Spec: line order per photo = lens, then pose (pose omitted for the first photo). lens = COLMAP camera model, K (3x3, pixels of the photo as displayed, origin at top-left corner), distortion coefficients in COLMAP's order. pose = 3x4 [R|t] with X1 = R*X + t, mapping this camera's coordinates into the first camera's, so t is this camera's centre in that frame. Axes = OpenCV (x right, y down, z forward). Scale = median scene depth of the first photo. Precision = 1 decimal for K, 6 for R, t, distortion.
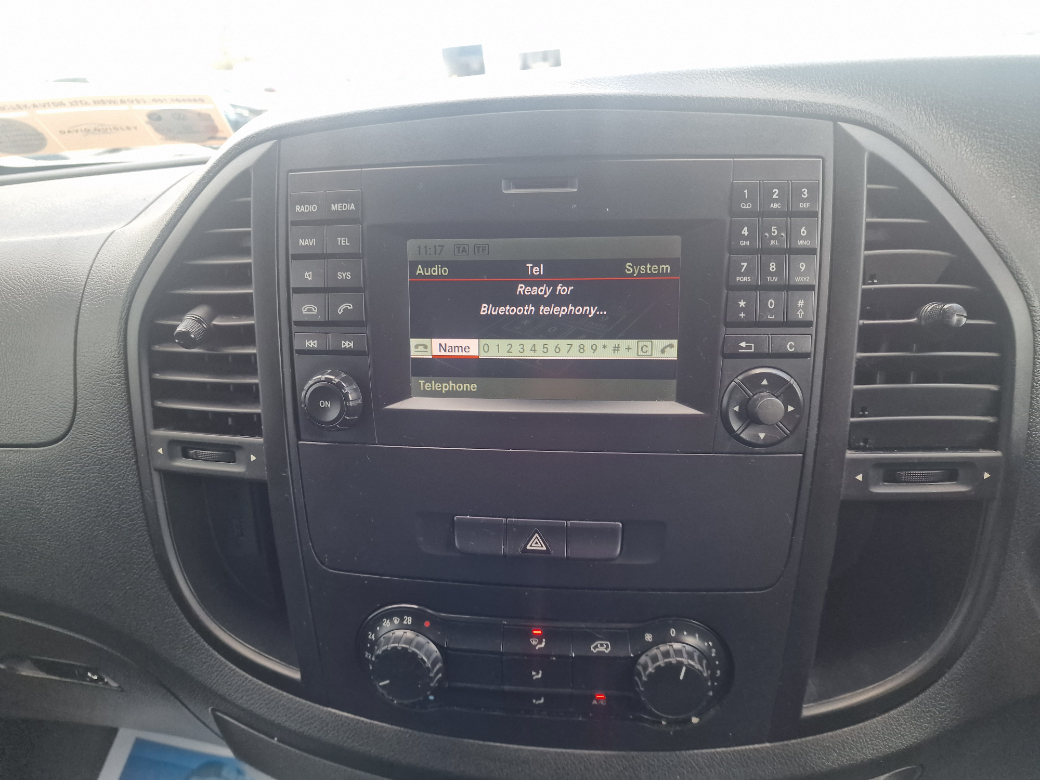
lens RADIAL K [[698.0, 0, 518.3], [0, 698.0, 384.1], [0, 0, 1]] dist [0.038775, -0.032950]
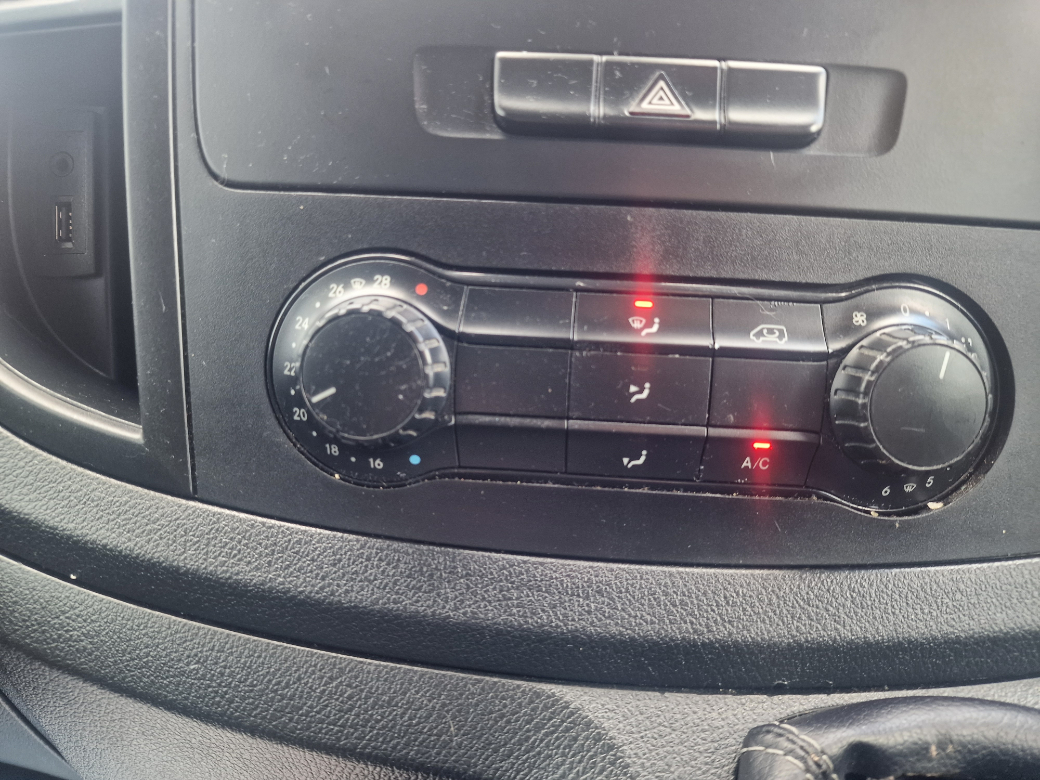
lens RADIAL K [[698.0, 0, 519.7], [0, 698.0, 390.4], [0, 0, 1]] dist [0.038775, -0.032950]
pose [[0.992002, 0.065728, 0.107759, -0.111298], [-0.044266, 0.980660, -0.190649, 0.510913], [-0.118206, 0.184355, 0.975726, 0.526531]]
